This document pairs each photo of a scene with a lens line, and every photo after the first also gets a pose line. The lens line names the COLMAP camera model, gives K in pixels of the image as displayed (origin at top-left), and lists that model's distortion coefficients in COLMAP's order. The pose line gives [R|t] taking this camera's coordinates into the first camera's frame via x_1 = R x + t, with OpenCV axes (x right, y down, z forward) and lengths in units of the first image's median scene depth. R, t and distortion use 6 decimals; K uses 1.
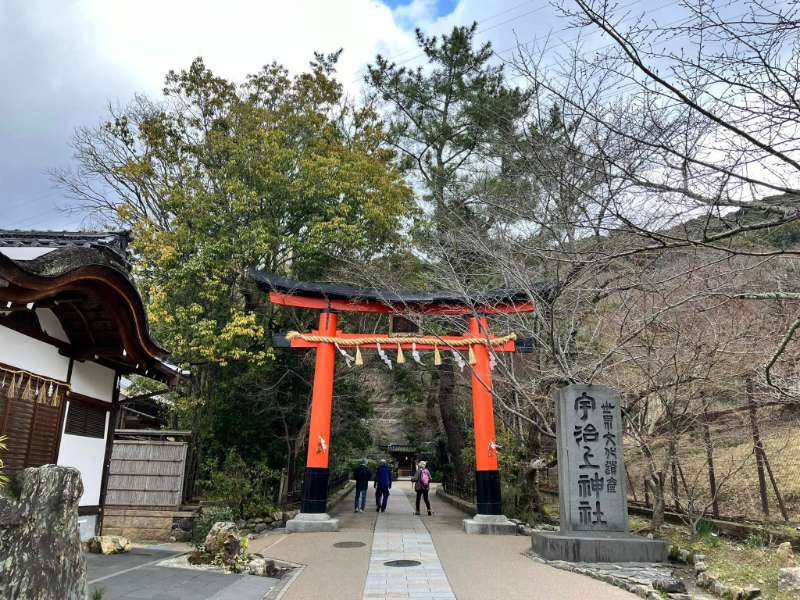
lens RADIAL K [[757.8, 0, 400.0], [0, 757.8, 300.0], [0, 0, 1]] dist [0.016276, 0.004042]
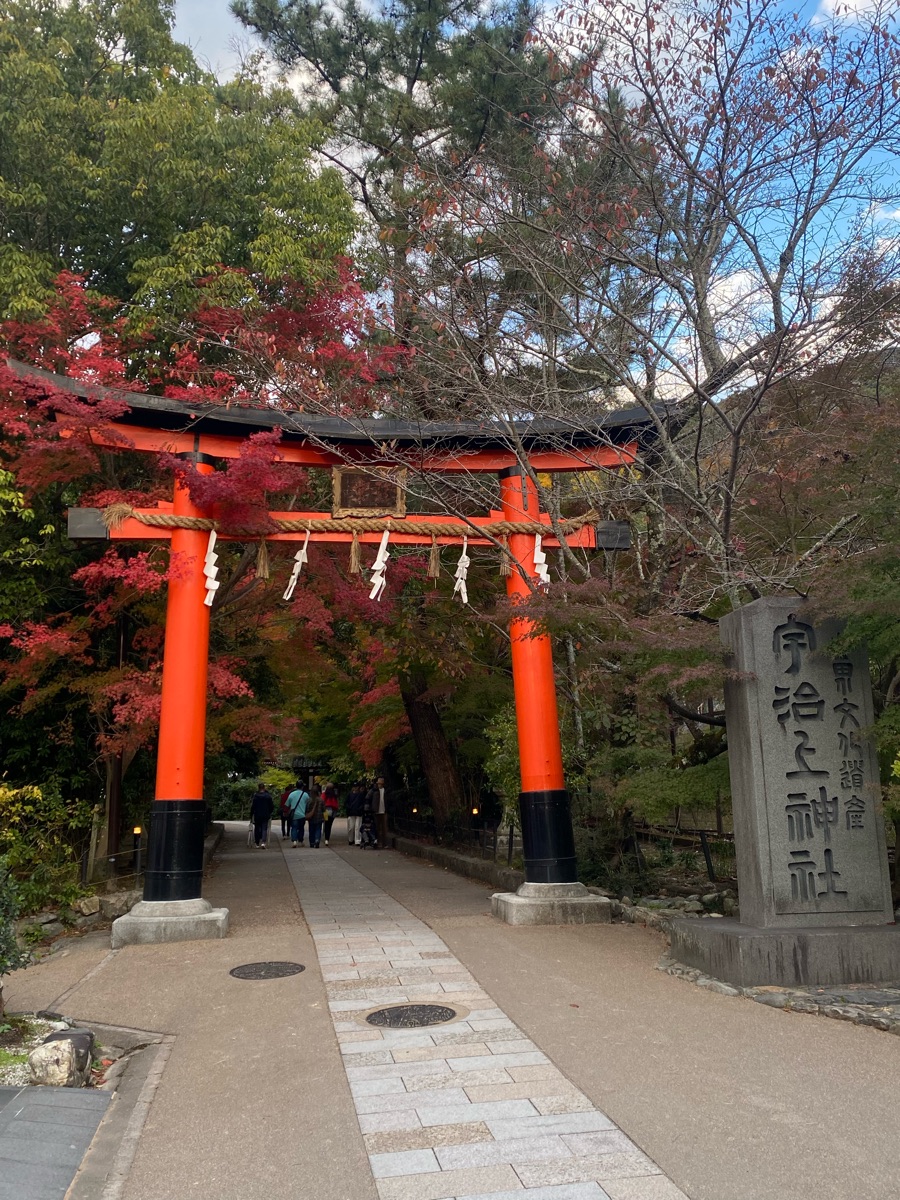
lens RADIAL K [[1136.7, 0, 450.0], [0, 1136.7, 600.0], [0, 0, 1]] dist [0.016276, 0.004042]
pose [[0.985201, -0.011490, 0.171020, -0.077070], [0.002731, 0.998676, 0.051365, 0.077284], [-0.171384, -0.050138, 0.983928, 0.360233]]
